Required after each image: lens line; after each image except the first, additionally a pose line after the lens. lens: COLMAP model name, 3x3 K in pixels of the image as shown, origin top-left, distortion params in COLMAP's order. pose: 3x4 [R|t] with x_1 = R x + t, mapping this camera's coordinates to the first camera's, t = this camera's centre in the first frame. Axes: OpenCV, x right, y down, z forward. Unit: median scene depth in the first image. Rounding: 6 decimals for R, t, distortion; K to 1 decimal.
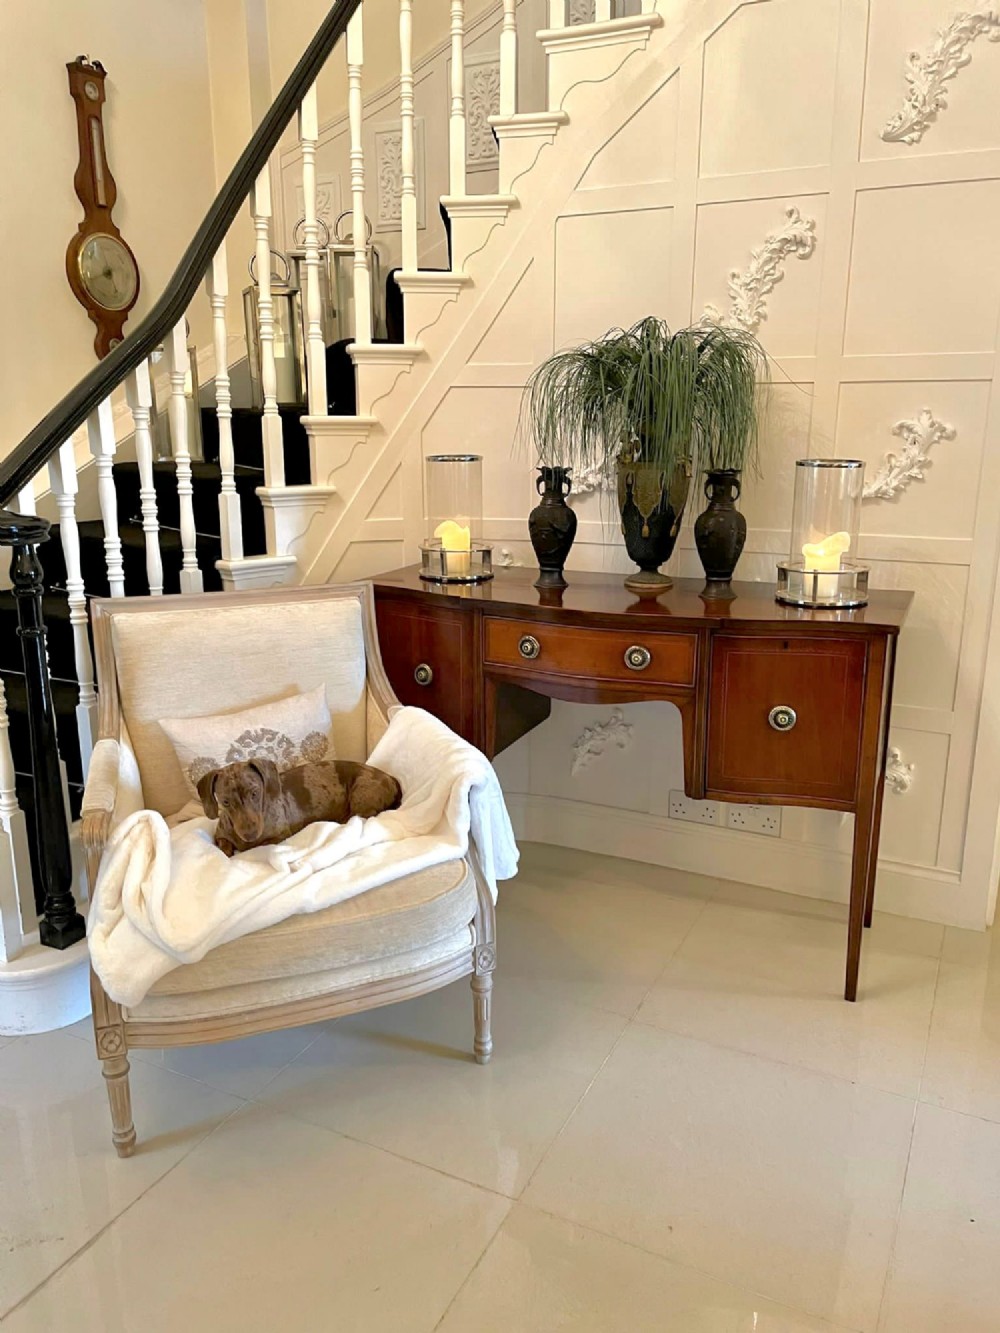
lens RADIAL K [[1007.0, 0, 498.4], [0, 1007.0, 667.2], [0, 0, 1]] dist [0.076608, -0.101424]
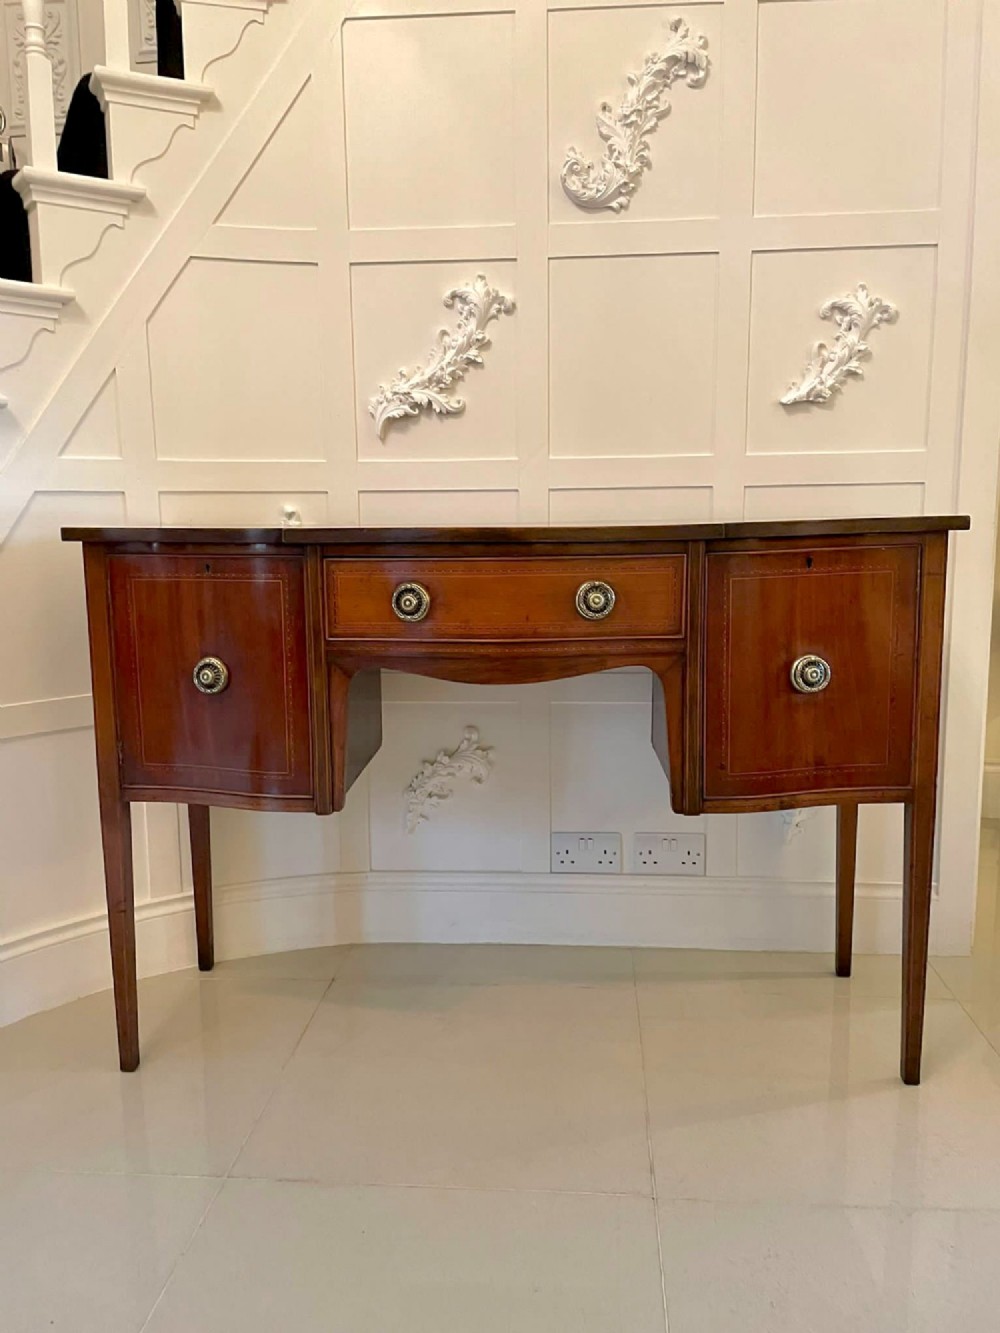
lens RADIAL K [[1007.0, 0, 504.5], [0, 1007.0, 660.0], [0, 0, 1]] dist [0.076608, -0.101424]
pose [[0.927008, -0.064089, 0.369525, -0.134613], [0.103999, 0.990579, -0.089095, 0.069861], [-0.360334, 0.121022, 0.924940, 0.391284]]
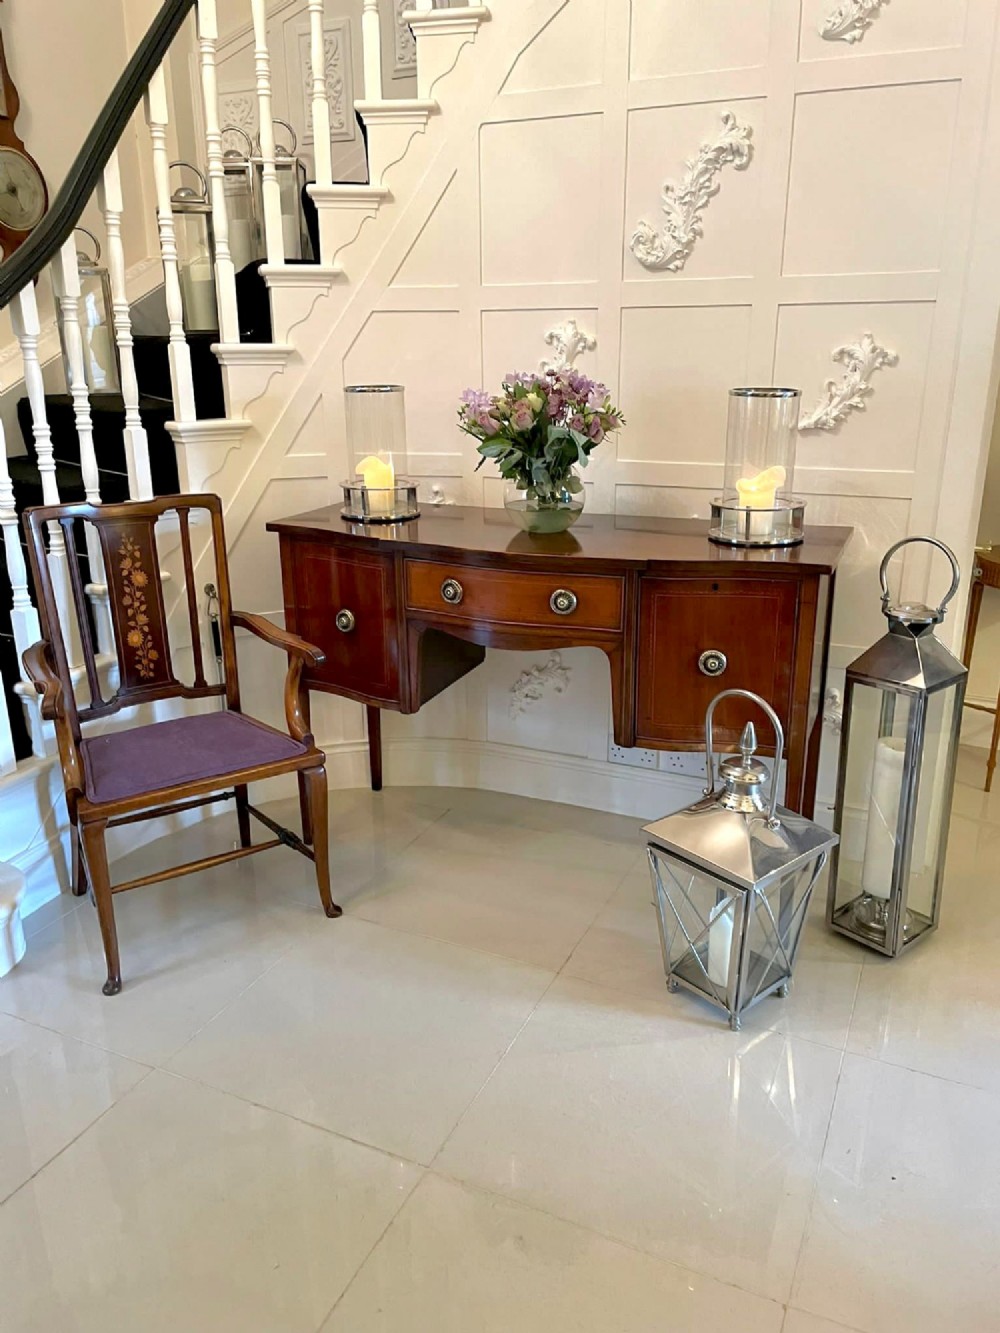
lens RADIAL K [[1007.0, 0, 498.9], [0, 1007.0, 665.0], [0, 0, 1]] dist [0.076608, -0.101424]
pose [[0.999554, -0.014659, 0.026027, 0.045688], [0.012948, 0.997817, 0.064754, -0.010812], [-0.026920, -0.064389, 0.997562, 0.042675]]
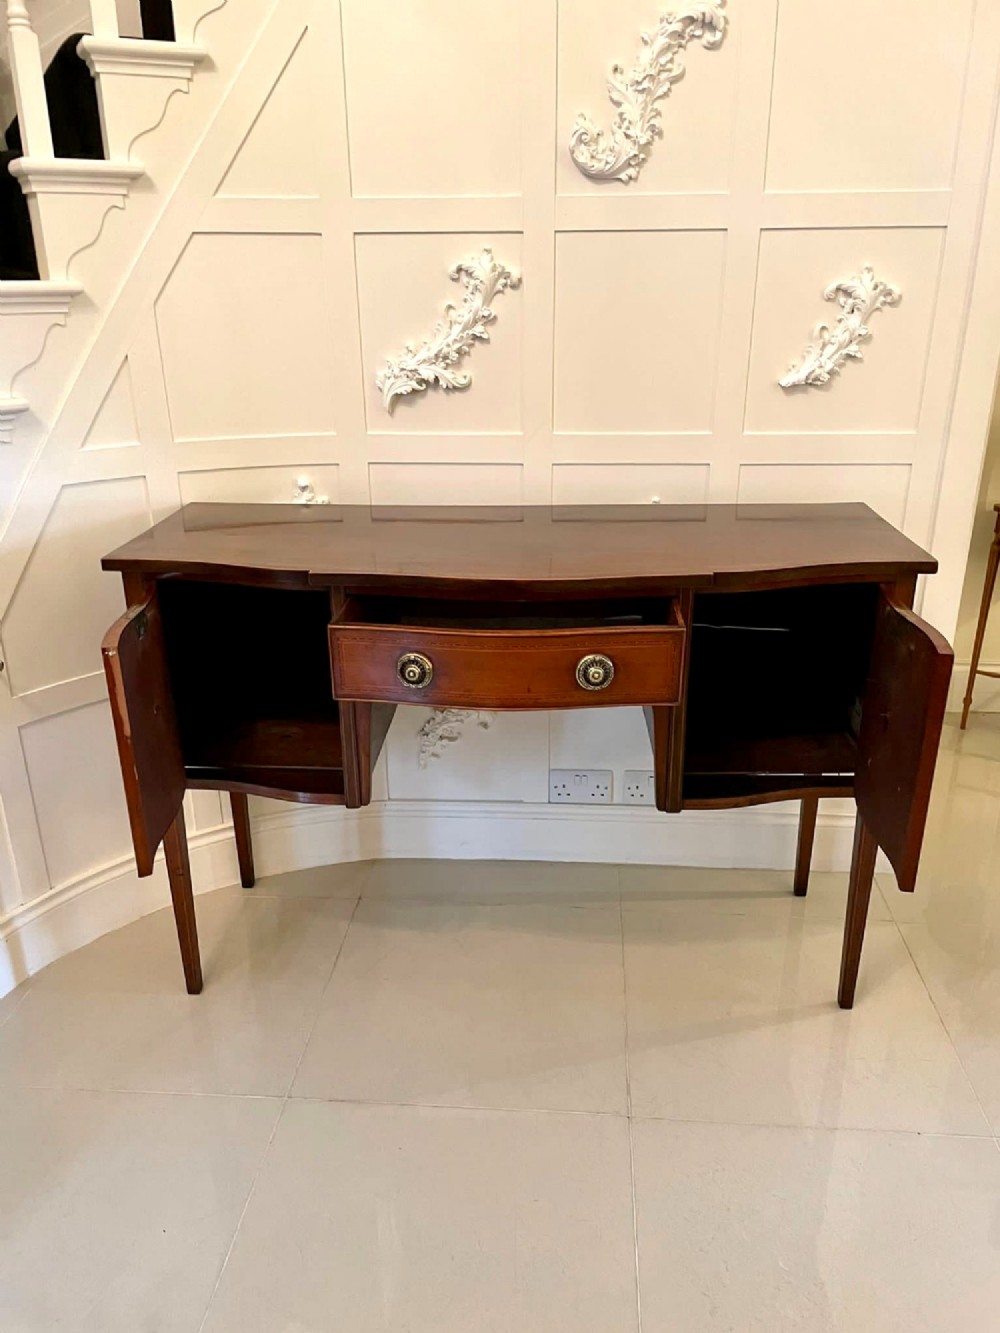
lens RADIAL K [[1007.0, 0, 509.9], [0, 1007.0, 680.2], [0, 0, 1]] dist [0.076608, -0.101424]
pose [[0.923461, -0.148874, 0.353634, -0.150146], [0.101328, 0.983562, 0.149462, -0.081498], [-0.370072, -0.102189, 0.923366, 0.330381]]
